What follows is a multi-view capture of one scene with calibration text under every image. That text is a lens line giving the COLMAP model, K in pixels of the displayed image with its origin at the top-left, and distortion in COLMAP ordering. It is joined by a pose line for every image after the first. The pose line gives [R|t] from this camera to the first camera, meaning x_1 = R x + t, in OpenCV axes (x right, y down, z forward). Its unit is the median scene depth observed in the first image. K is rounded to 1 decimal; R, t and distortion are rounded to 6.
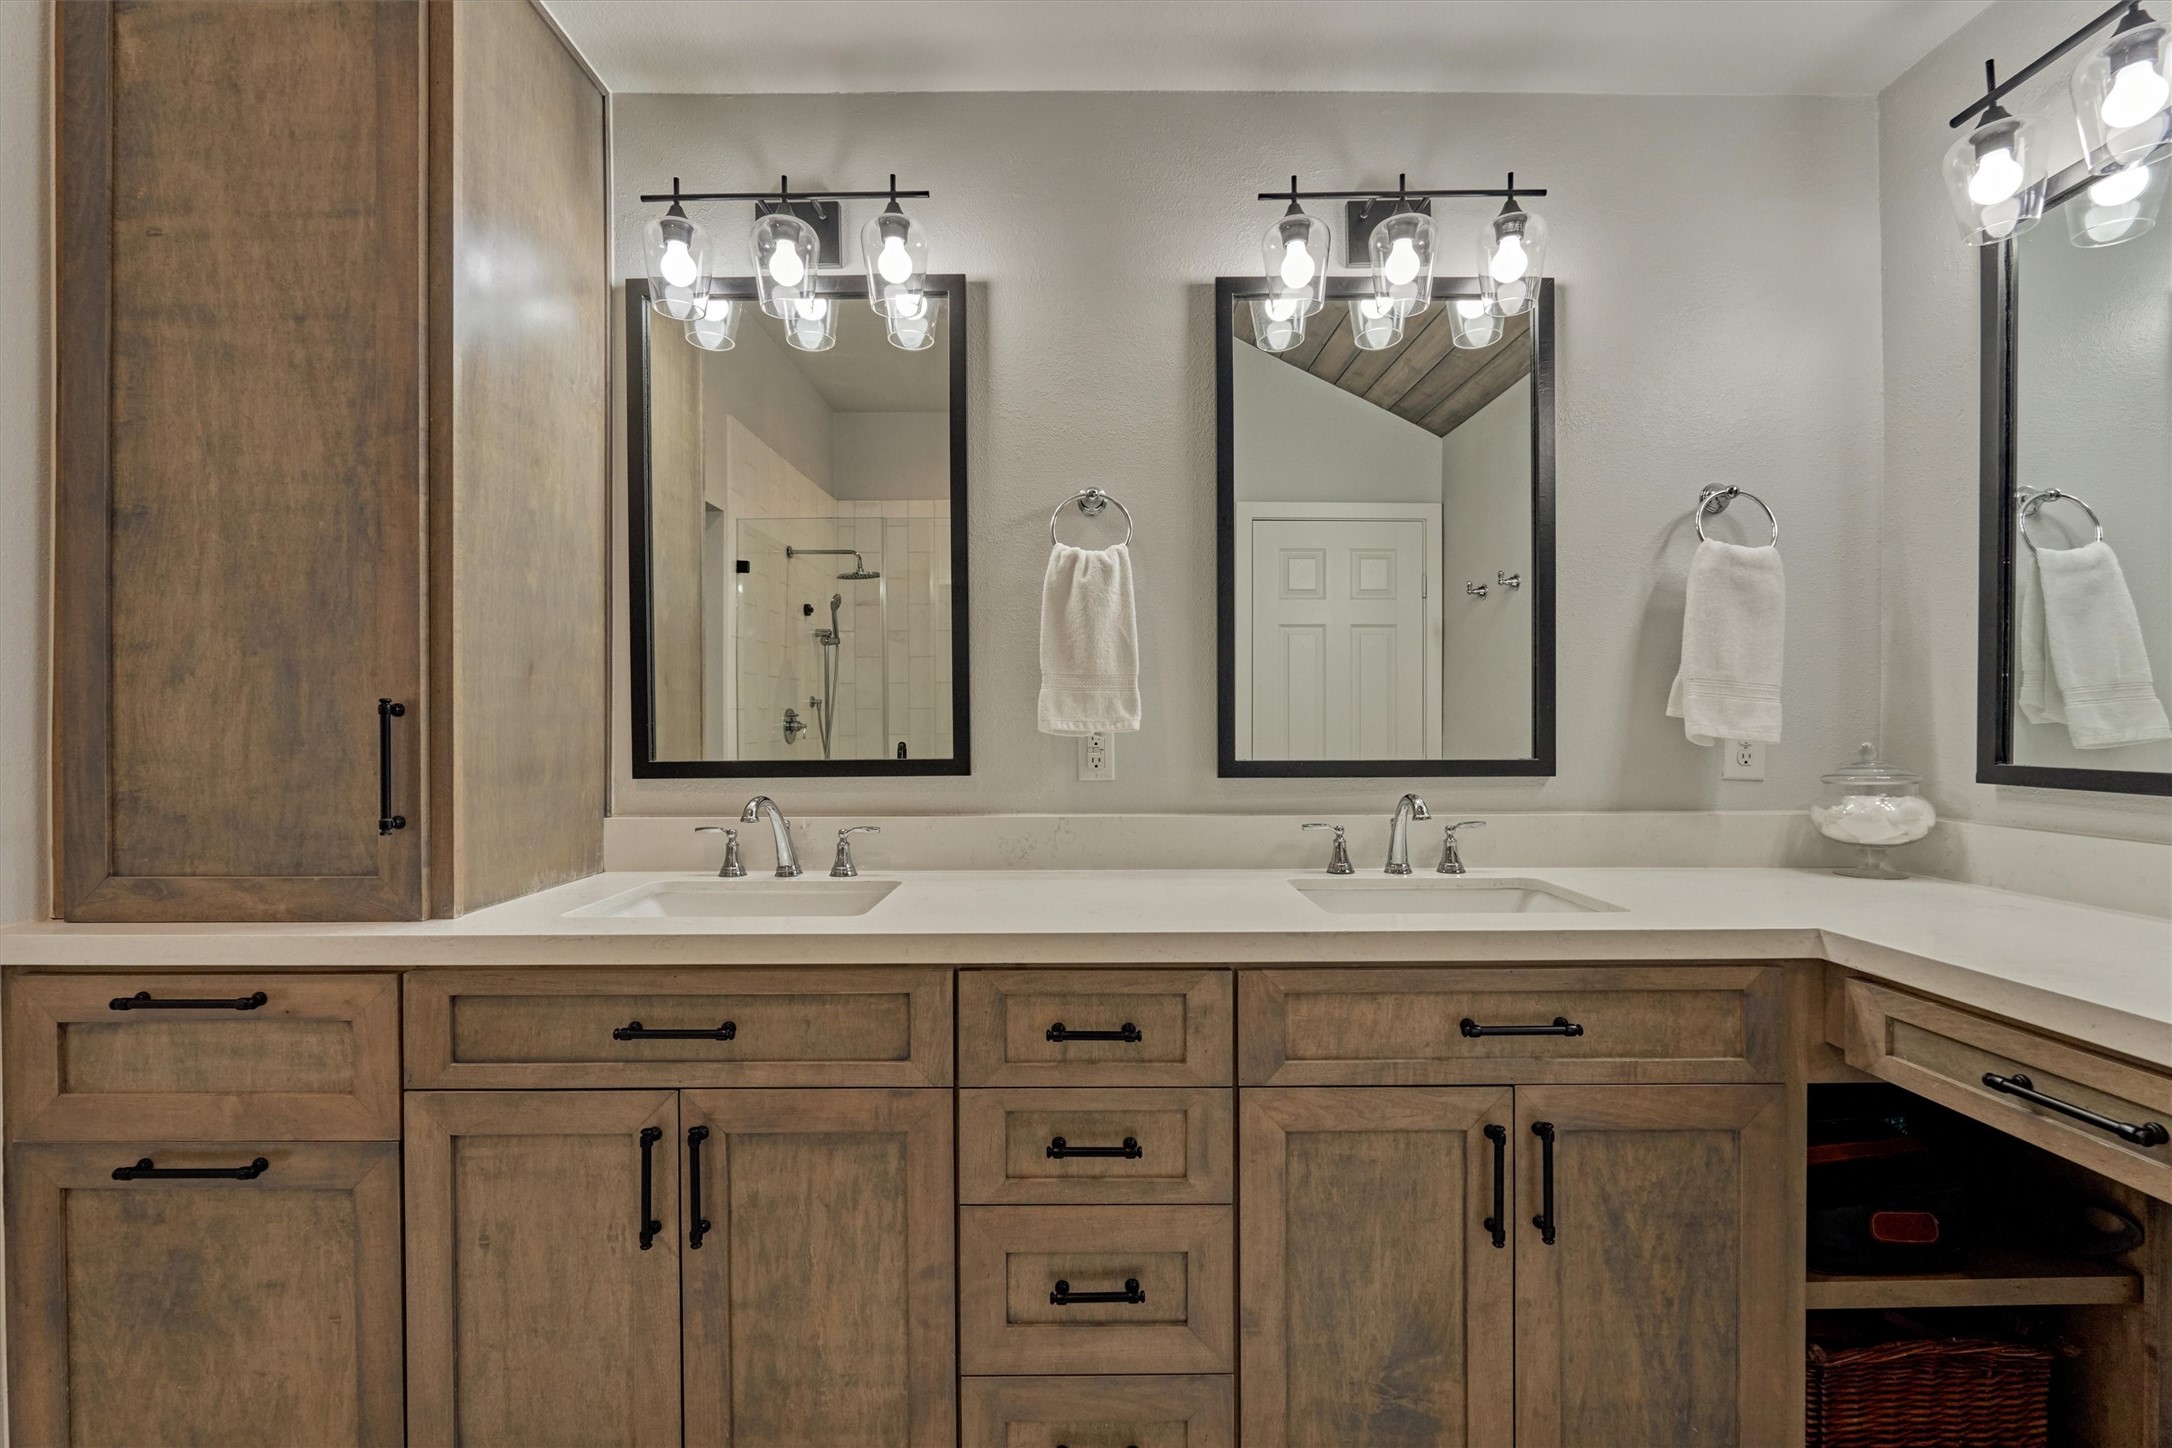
lens RADIAL K [[941.8, 0, 1082.6], [0, 941.8, 731.3], [0, 0, 1]] dist [-0.006844, 0.000352]
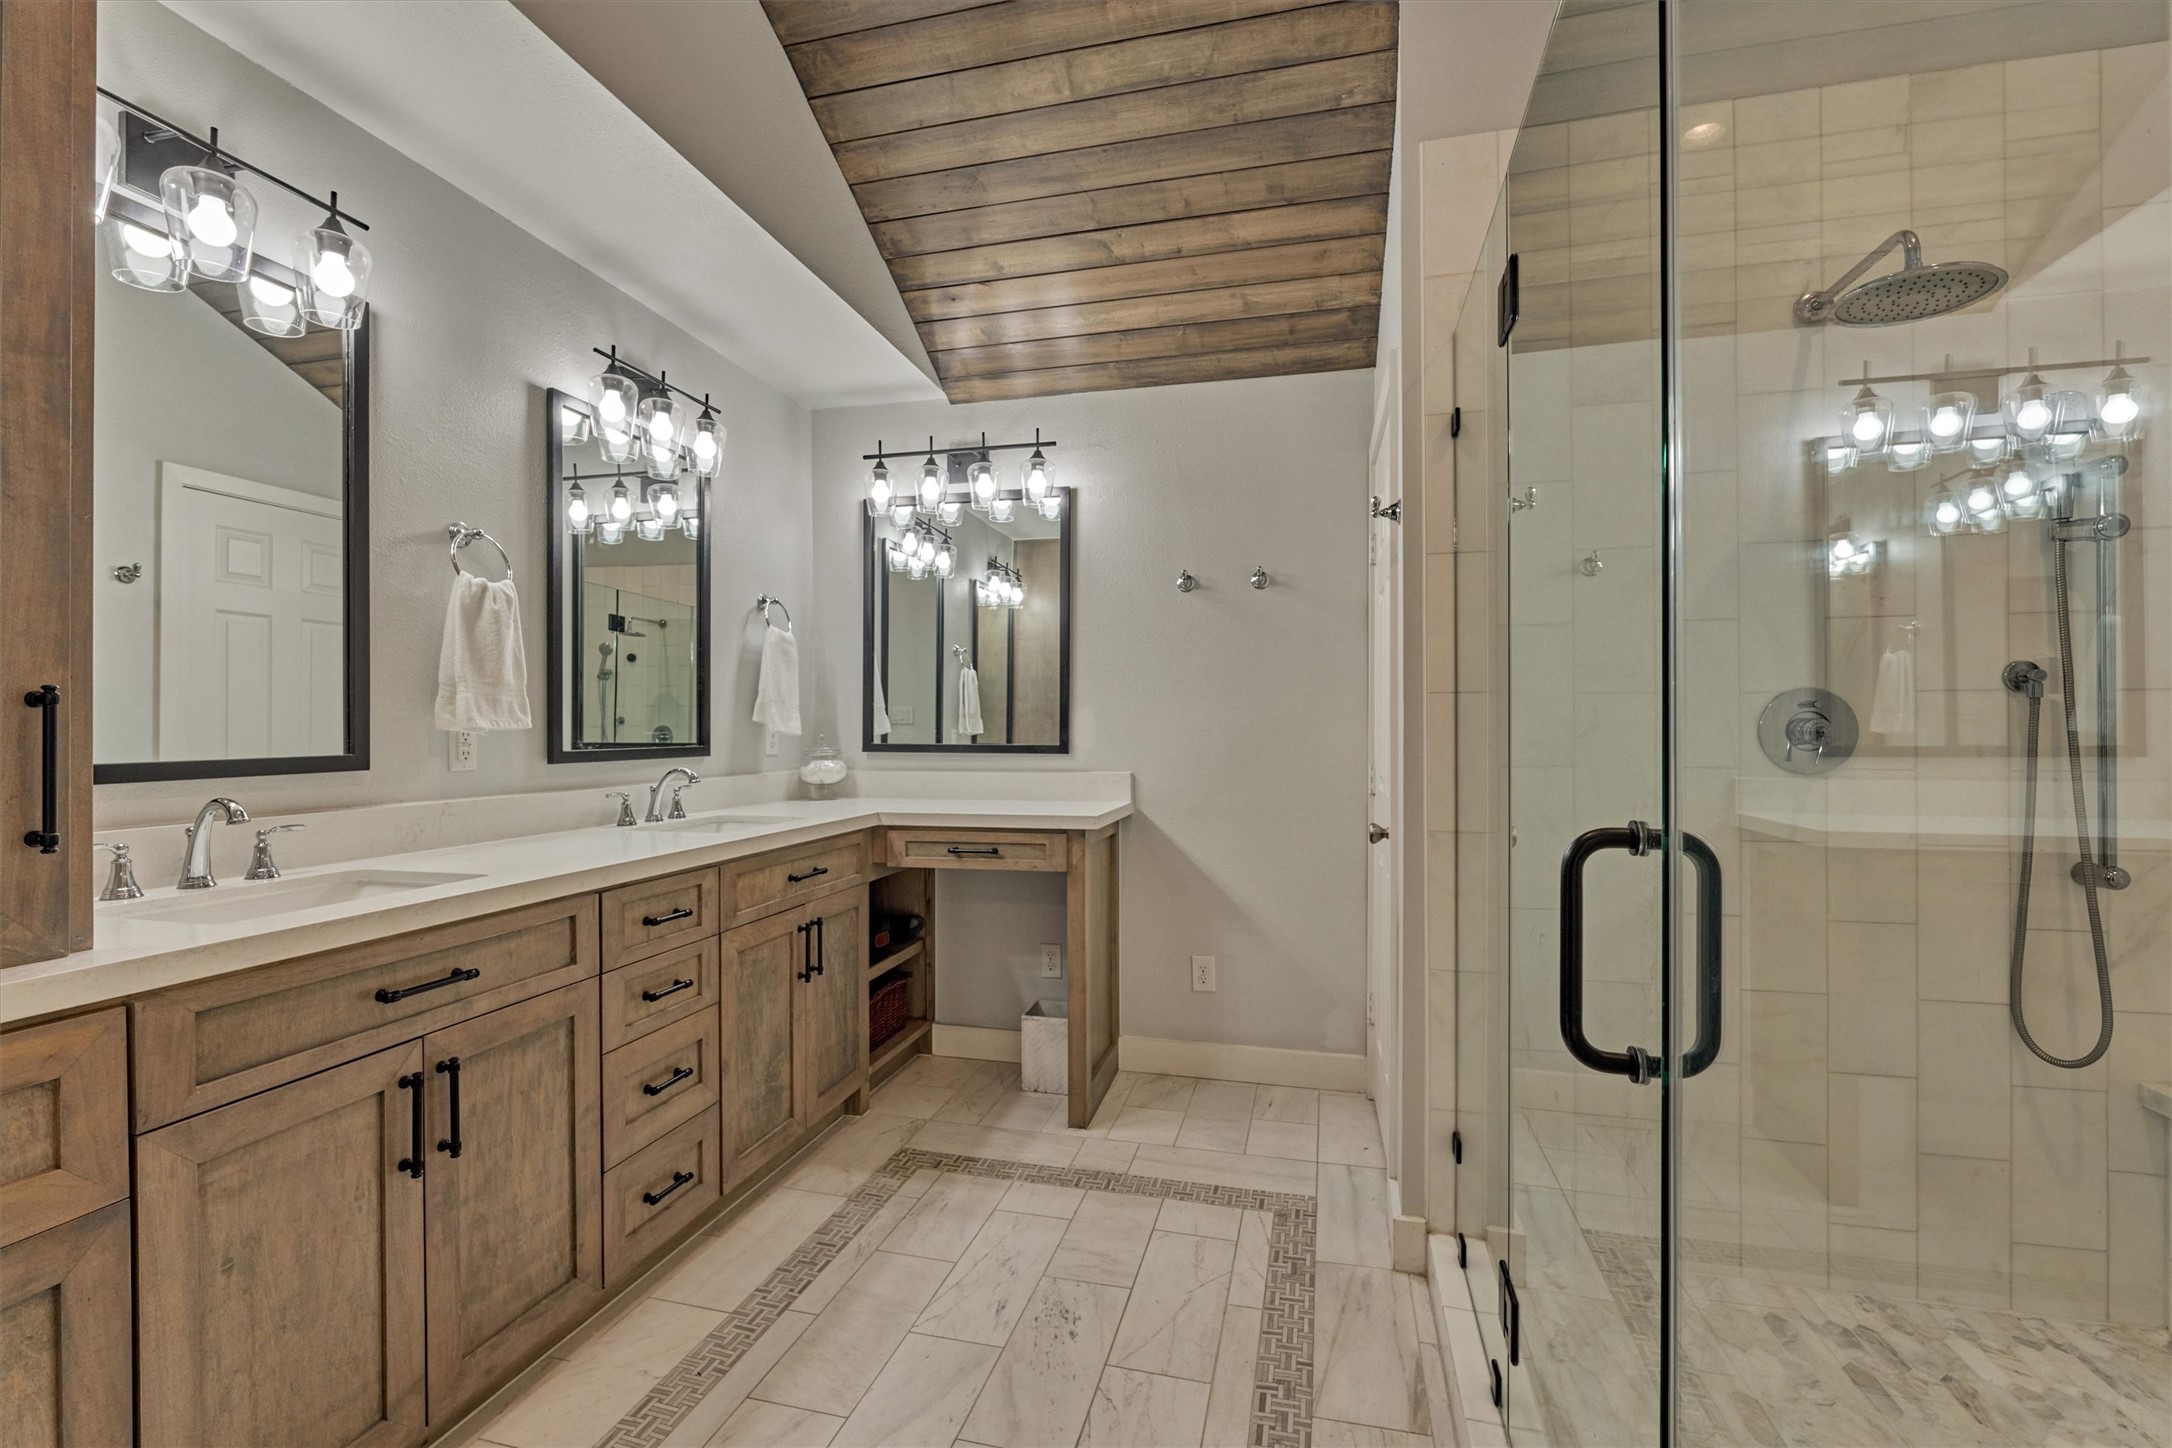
lens RADIAL K [[941.8, 0, 1085.8], [0, 941.8, 724.8], [0, 0, 1]] dist [-0.006844, 0.000352]
pose [[0.240870, 0.005013, 0.970544, -1.344481], [0.004188, 0.999972, -0.006204, 0.008394], [-0.970548, 0.005559, 0.240842, -0.070296]]
